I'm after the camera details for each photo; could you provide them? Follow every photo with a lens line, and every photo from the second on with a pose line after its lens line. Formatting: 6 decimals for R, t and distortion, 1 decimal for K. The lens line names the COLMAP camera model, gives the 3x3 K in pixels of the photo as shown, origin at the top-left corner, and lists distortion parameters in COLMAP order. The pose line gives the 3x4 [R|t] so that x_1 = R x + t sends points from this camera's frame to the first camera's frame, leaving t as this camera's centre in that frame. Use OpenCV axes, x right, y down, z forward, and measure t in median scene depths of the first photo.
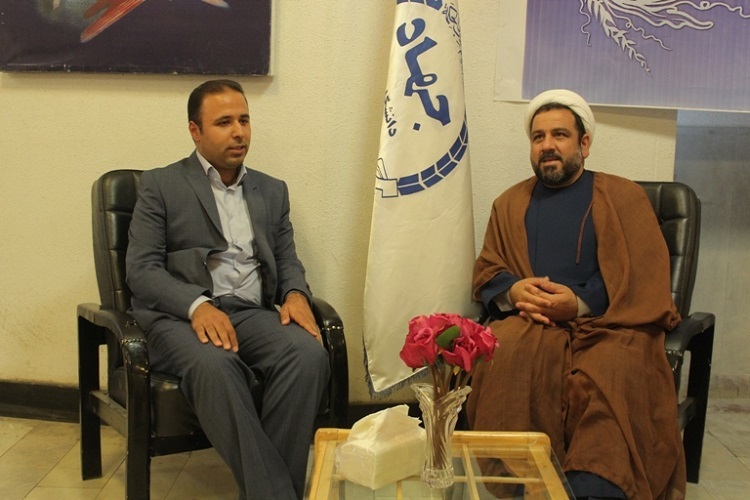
lens RADIAL K [[912.5, 0, 375.0], [0, 912.5, 250.0], [0, 0, 1]] dist [-0.031028, -0.029842]
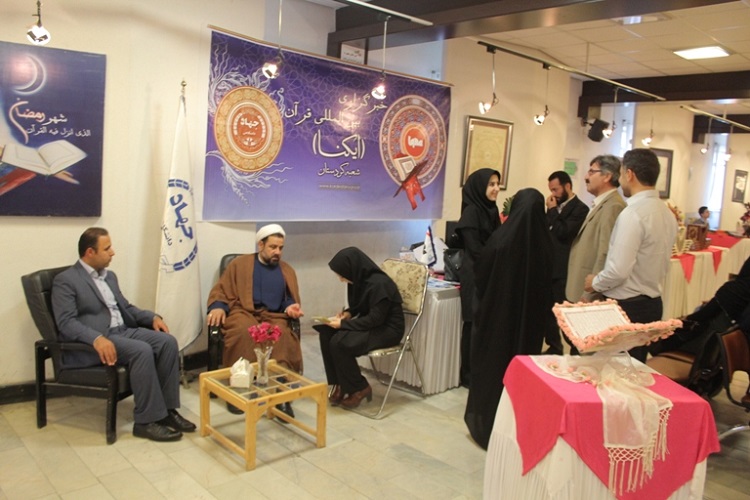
lens RADIAL K [[625.0, 0, 375.0], [0, 625.0, 250.0], [0, 0, 1]] dist [-0.001014, 0.001775]
pose [[0.735411, -0.058177, 0.675119, -0.659251], [0.054257, 0.998164, 0.026912, -0.128290], [-0.675446, 0.016838, 0.737218, -0.491309]]
